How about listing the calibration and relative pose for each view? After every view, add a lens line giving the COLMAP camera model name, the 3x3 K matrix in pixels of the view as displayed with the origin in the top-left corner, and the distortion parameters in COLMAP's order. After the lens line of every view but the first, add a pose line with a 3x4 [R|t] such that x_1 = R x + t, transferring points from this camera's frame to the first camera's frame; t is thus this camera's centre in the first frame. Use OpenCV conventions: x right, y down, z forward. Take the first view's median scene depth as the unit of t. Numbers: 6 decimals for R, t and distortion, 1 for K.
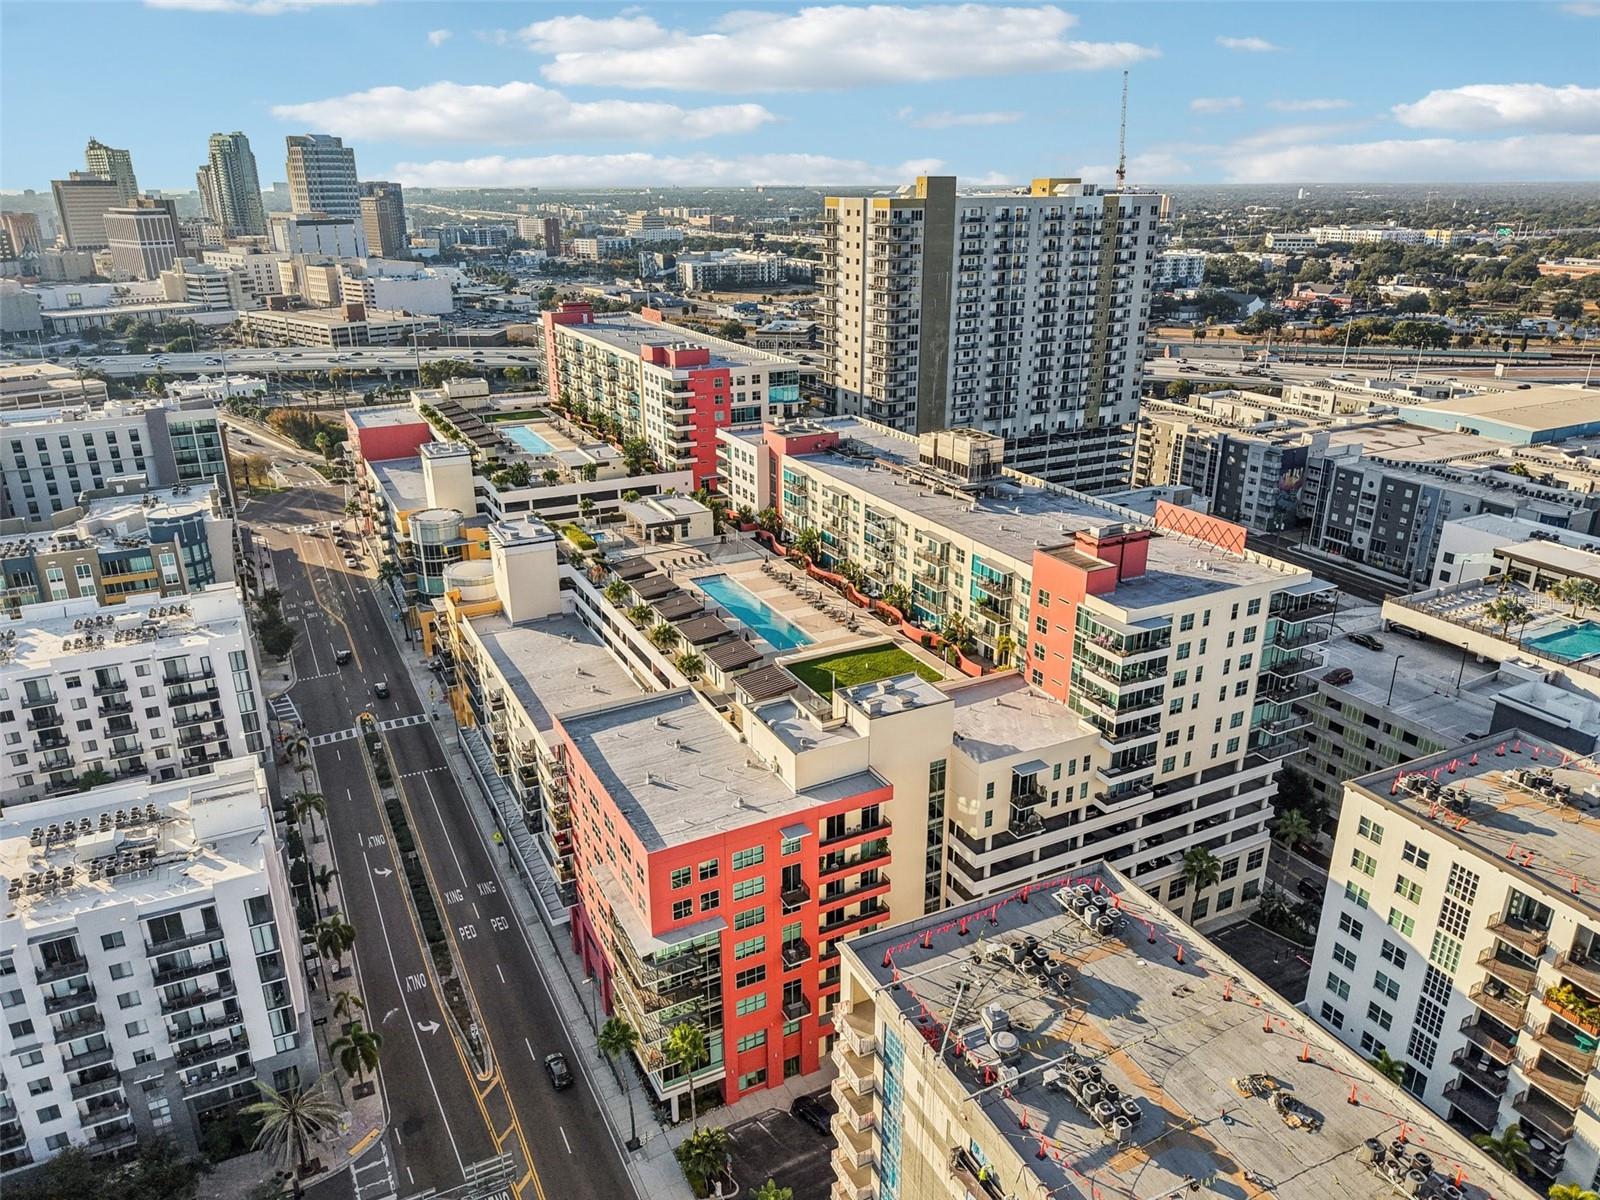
lens RADIAL K [[1115.7, 0, 791.3], [0, 1115.7, 622.4], [0, 0, 1]] dist [0.023126, -0.028813]
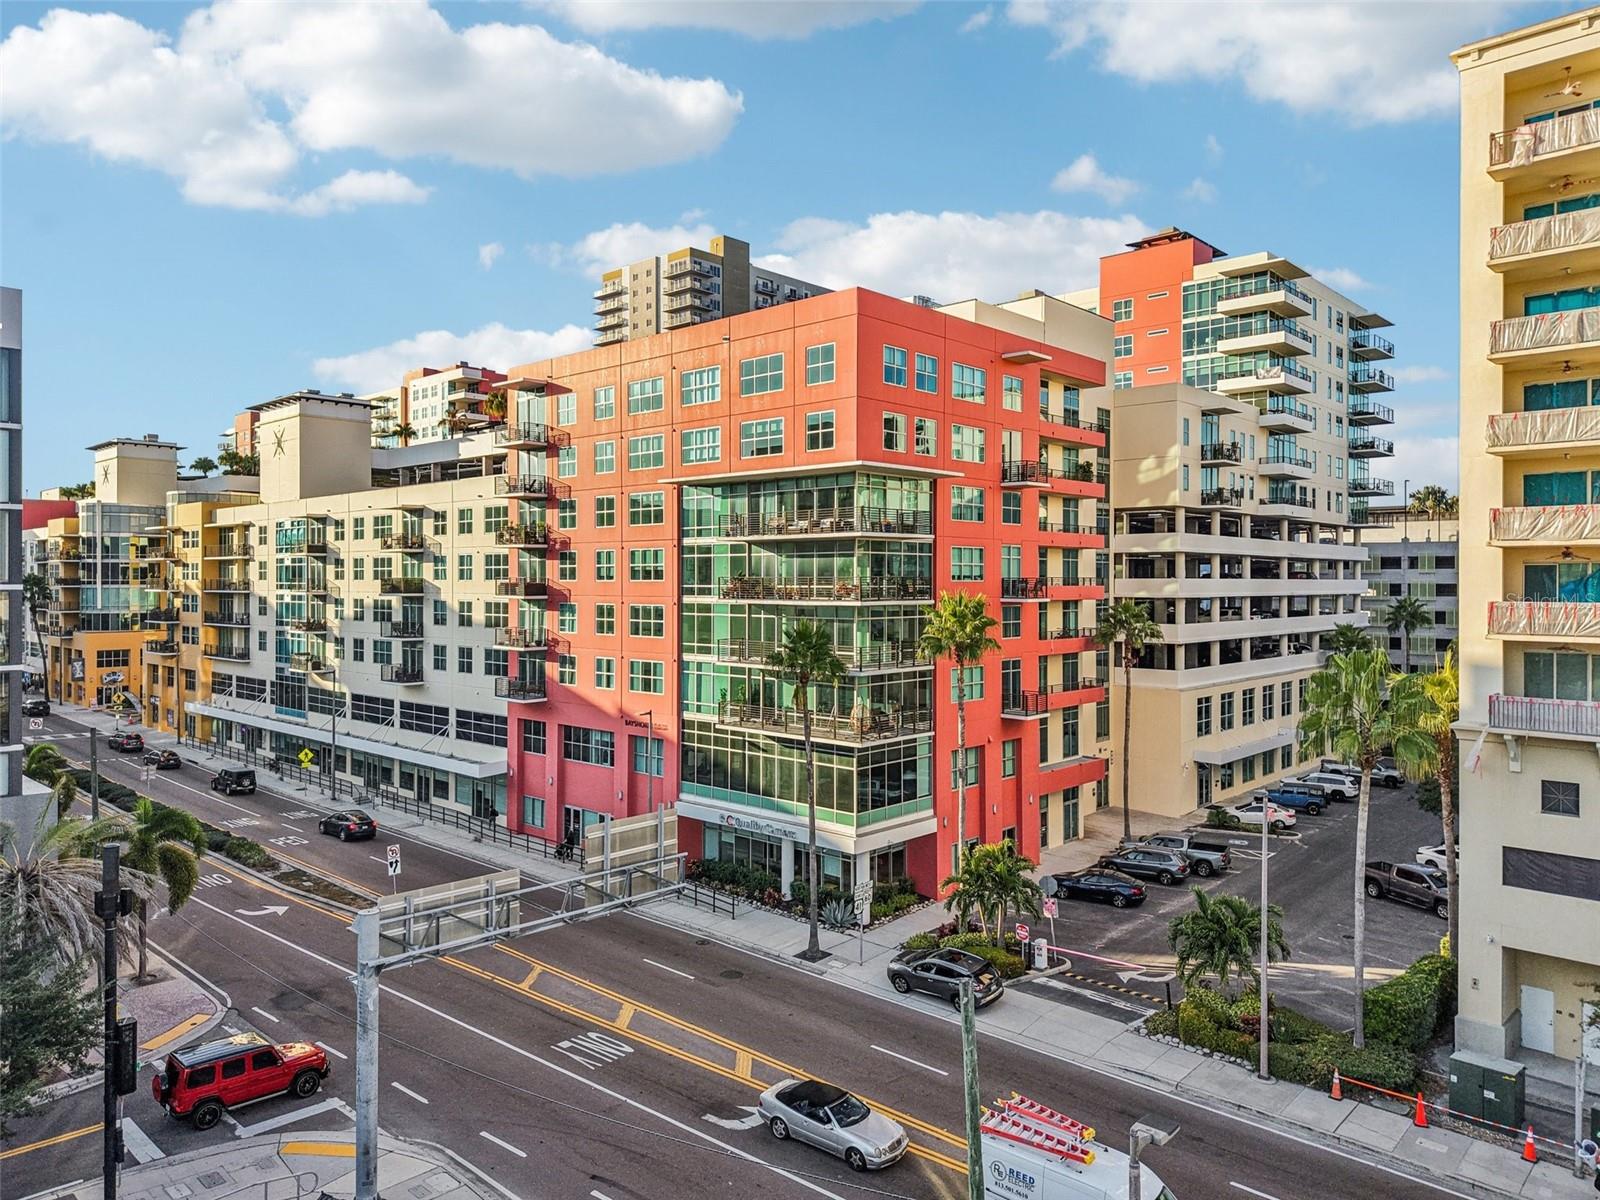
lens RADIAL K [[1104.9, 0, 804.5], [0, 1104.9, 599.6], [0, 0, 1]] dist [0.027961, -0.036545]
pose [[0.937785, -0.000853, 0.347216, -0.217500], [0.125100, 0.933666, -0.335587, 0.339202], [-0.323897, 0.358145, 0.875684, 0.369908]]
